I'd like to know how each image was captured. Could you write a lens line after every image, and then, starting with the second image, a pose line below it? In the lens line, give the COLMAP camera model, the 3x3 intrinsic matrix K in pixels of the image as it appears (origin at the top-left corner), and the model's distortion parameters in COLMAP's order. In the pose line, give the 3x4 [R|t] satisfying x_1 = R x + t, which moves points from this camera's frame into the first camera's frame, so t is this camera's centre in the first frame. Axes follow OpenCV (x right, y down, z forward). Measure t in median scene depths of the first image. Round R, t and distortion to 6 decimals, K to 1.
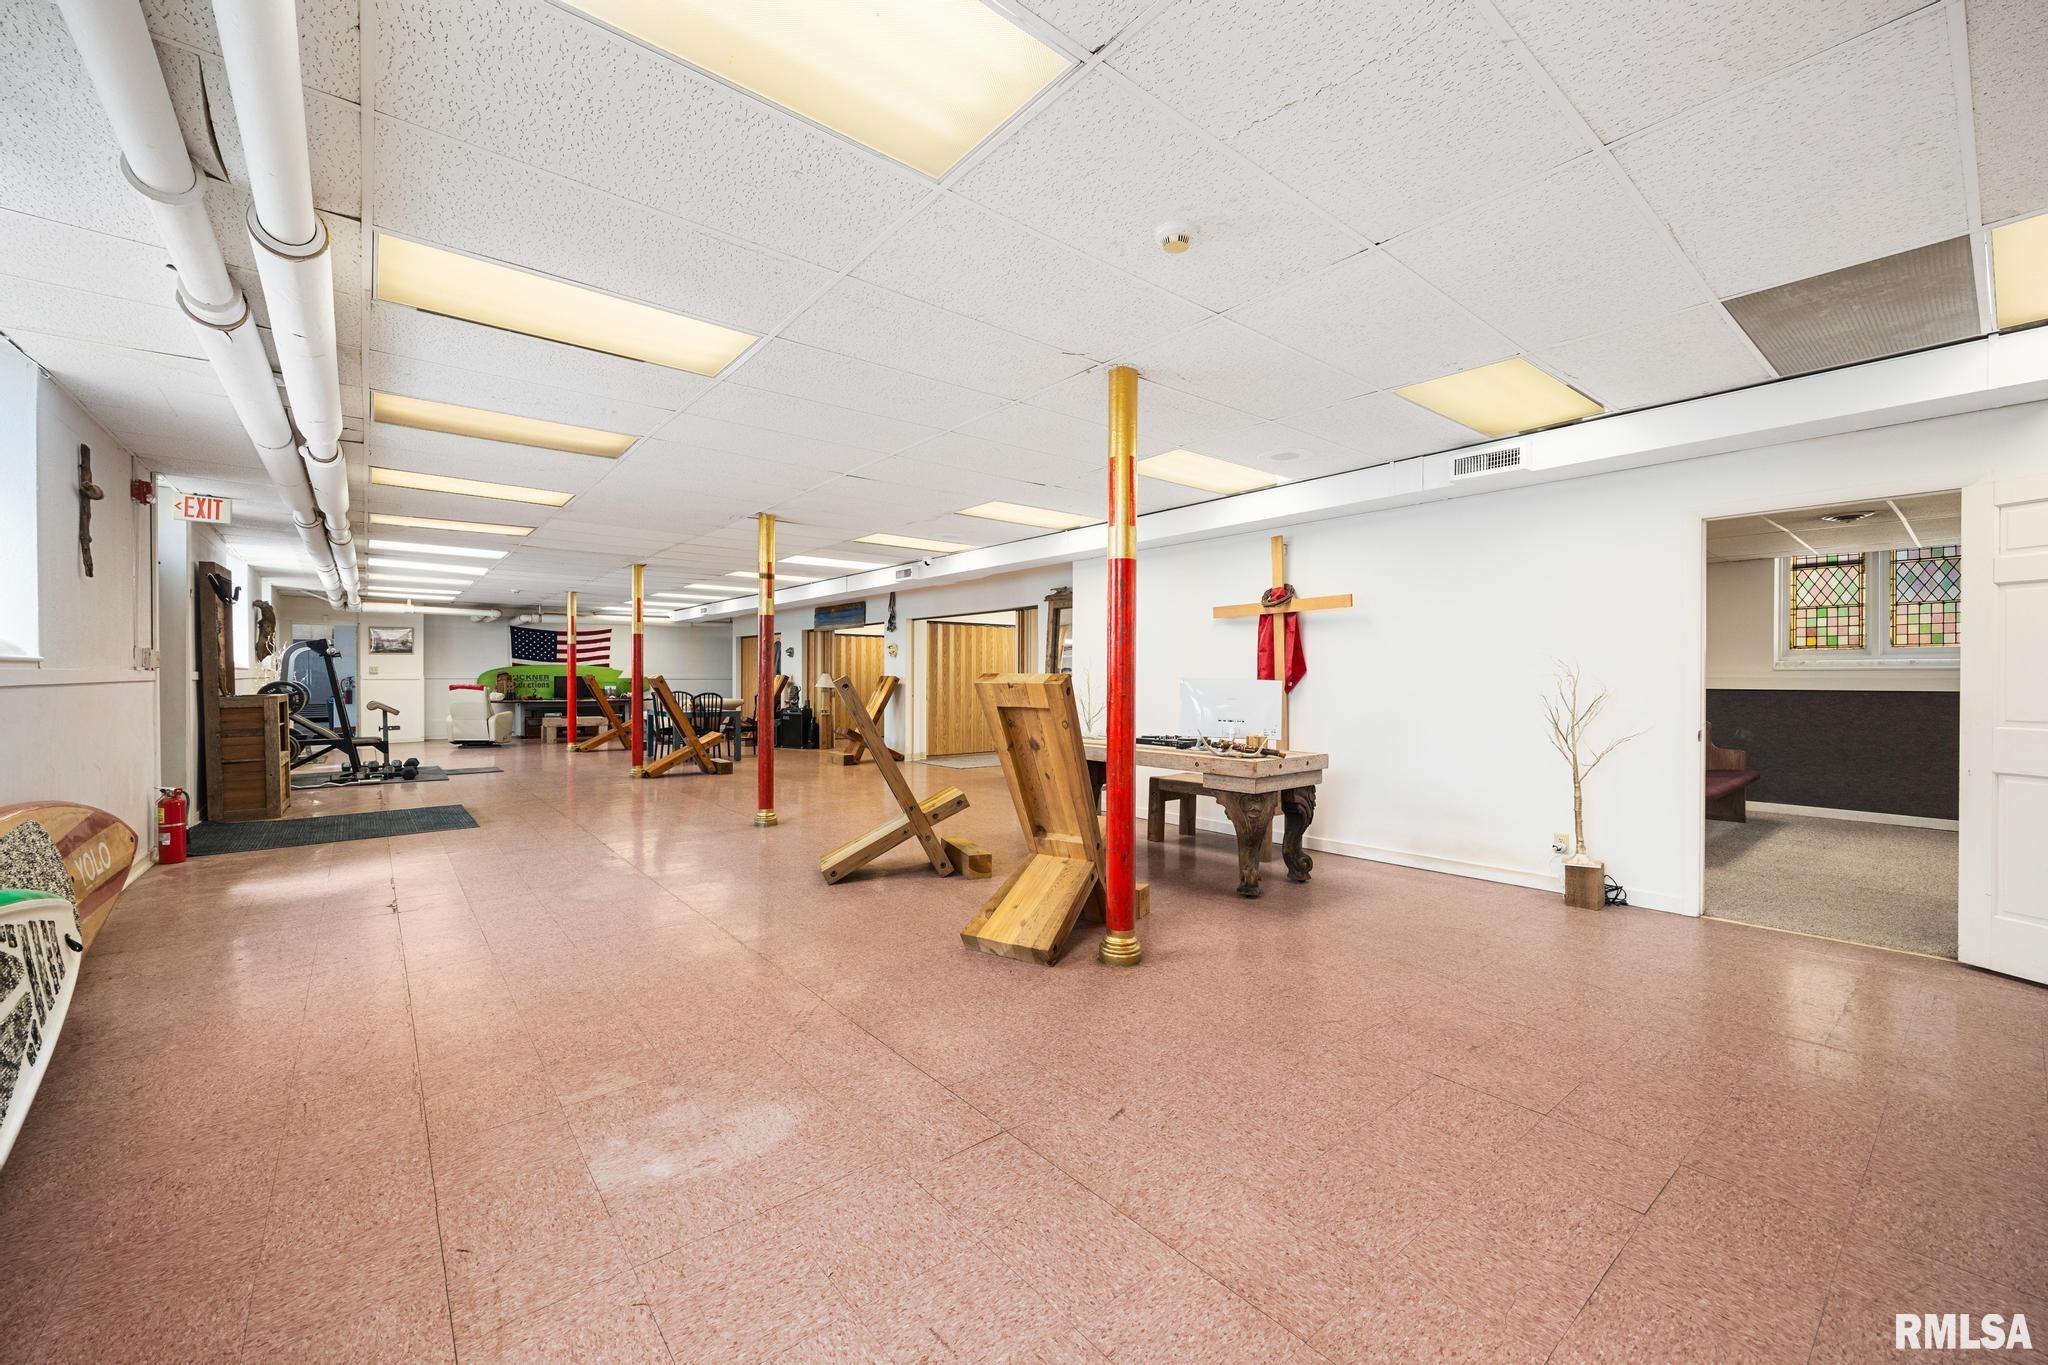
lens RADIAL K [[809.7, 0, 1026.5], [0, 809.7, 681.3], [0, 0, 1]] dist [0.000808, 0.000226]
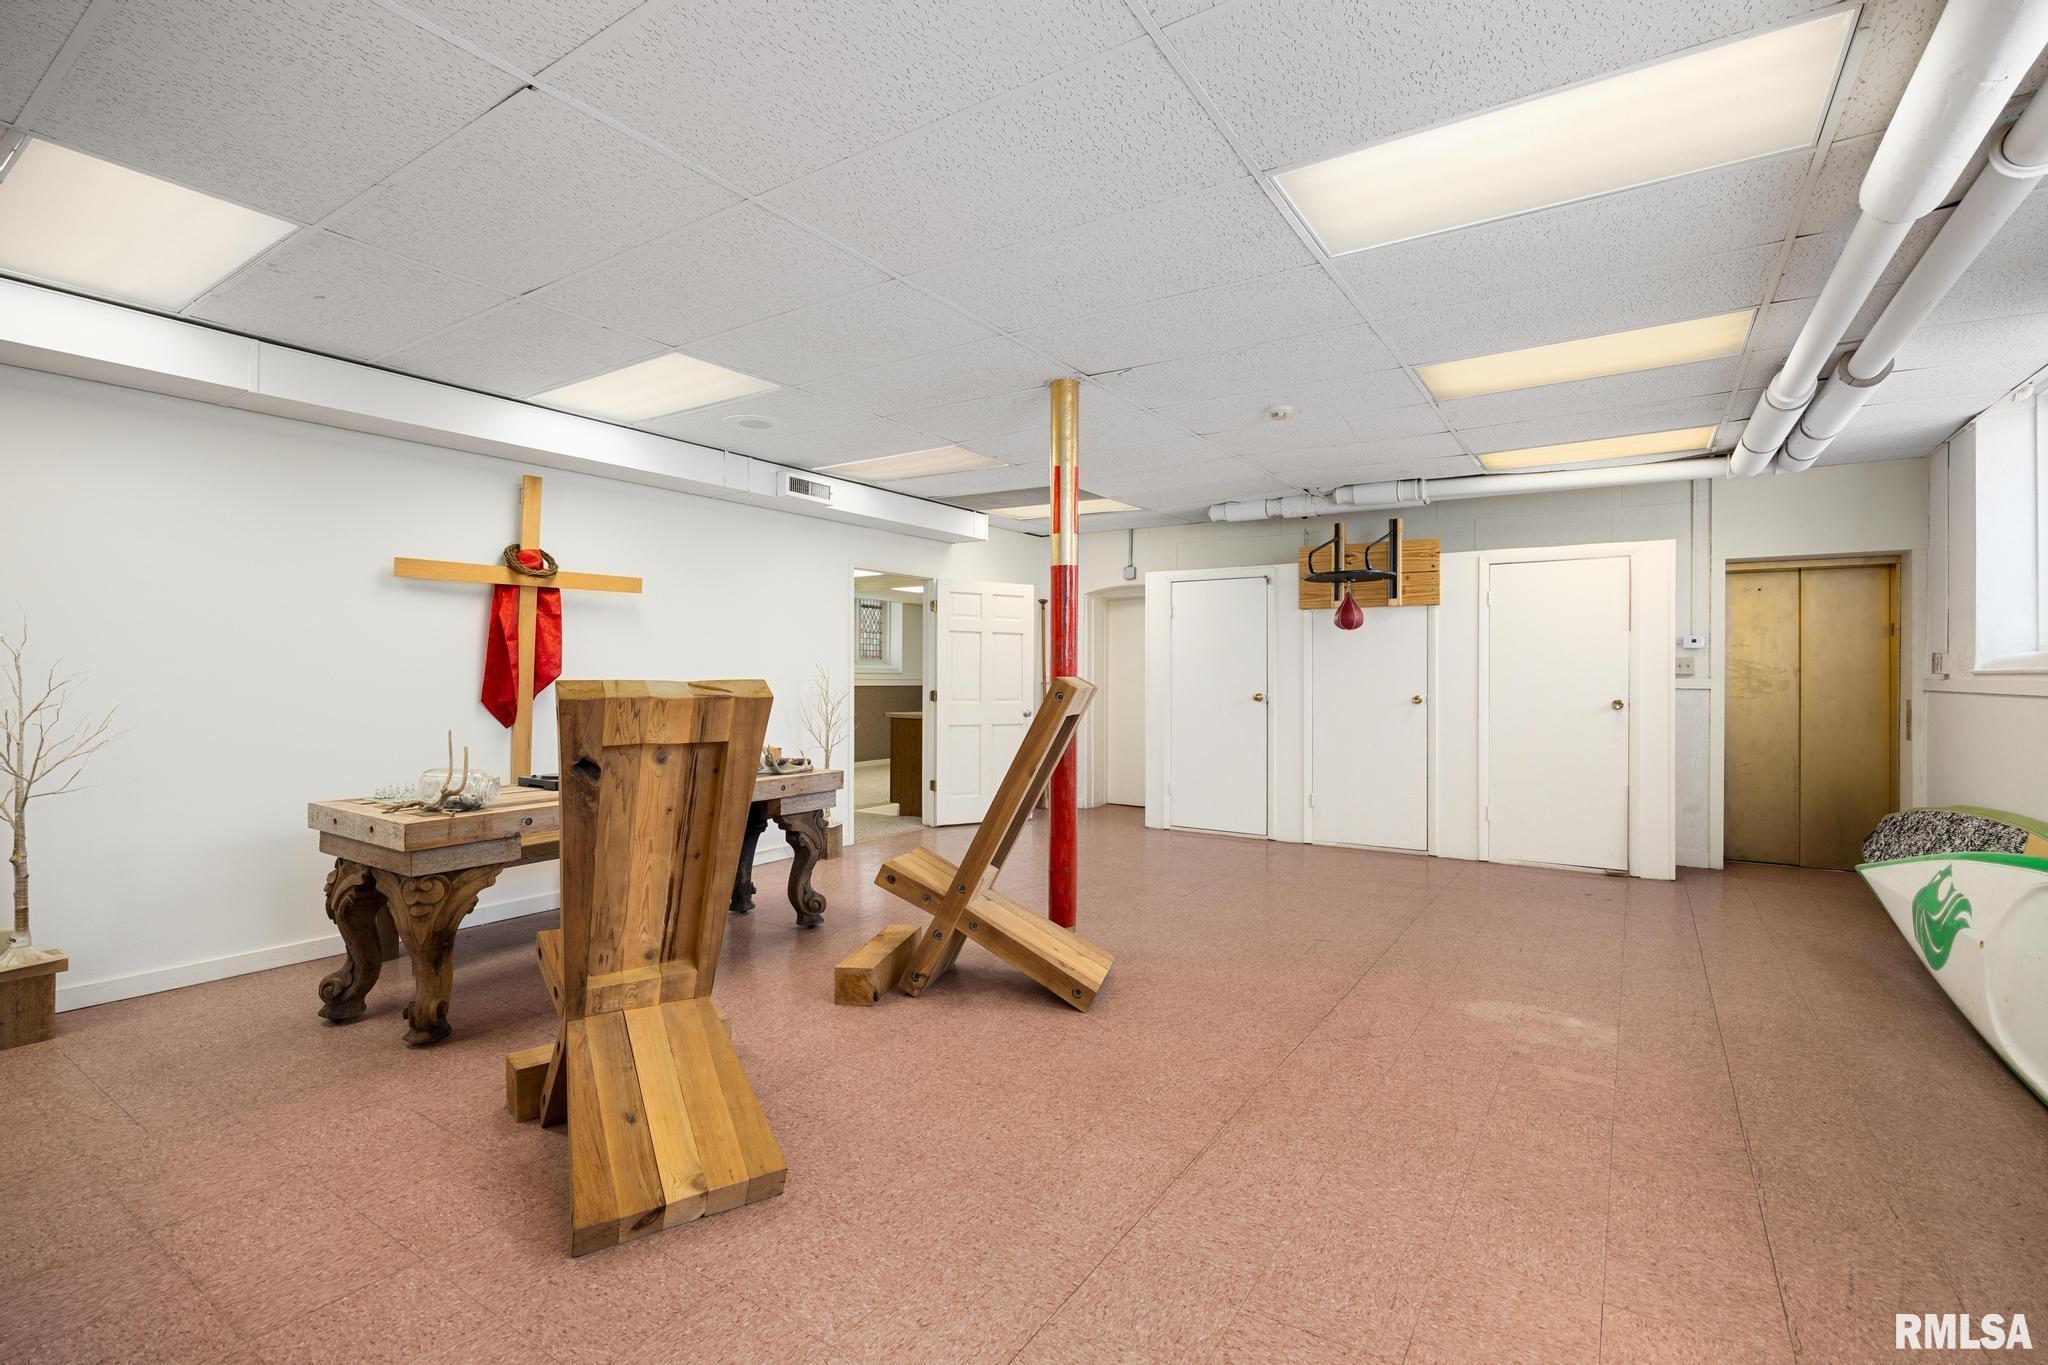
lens RADIAL K [[964.3, 0, 1029.3], [0, 964.3, 676.4], [0, 0, 1]] dist [-0.004080, -0.000772]
pose [[-0.321046, -0.003133, 0.947058, -0.968464], [0.003094, 0.999986, 0.004357, -0.013221], [-0.947058, 0.004329, -0.321032, 1.355435]]
